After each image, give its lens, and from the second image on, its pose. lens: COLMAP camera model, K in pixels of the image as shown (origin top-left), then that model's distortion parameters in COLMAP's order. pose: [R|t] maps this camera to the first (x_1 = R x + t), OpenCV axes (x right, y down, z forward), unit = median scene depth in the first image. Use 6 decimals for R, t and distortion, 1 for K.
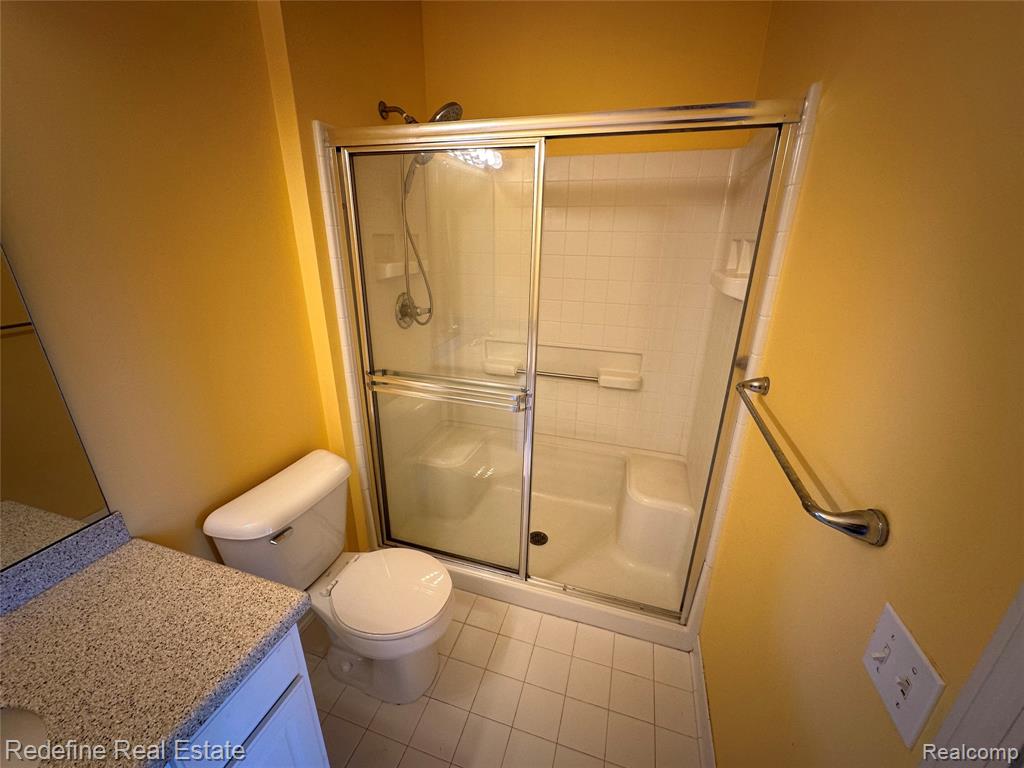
lens RADIAL K [[409.8, 0, 513.7], [0, 409.8, 383.7], [0, 0, 1]] dist [-0.010566, 0.001518]
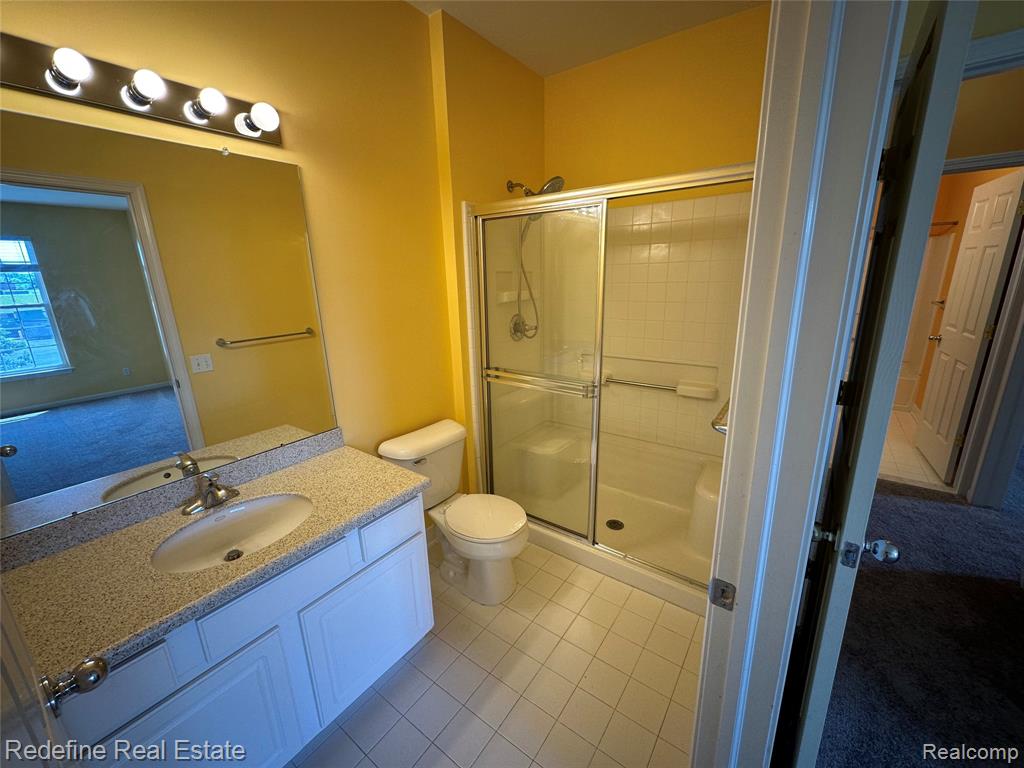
lens RADIAL K [[409.8, 0, 510.4], [0, 409.8, 384.6], [0, 0, 1]] dist [-0.010566, 0.001518]
pose [[0.943213, 0.047447, -0.328782, 0.176208], [-0.076344, 0.994216, -0.075539, 0.119268], [0.323296, 0.096350, 0.941380, -0.265955]]
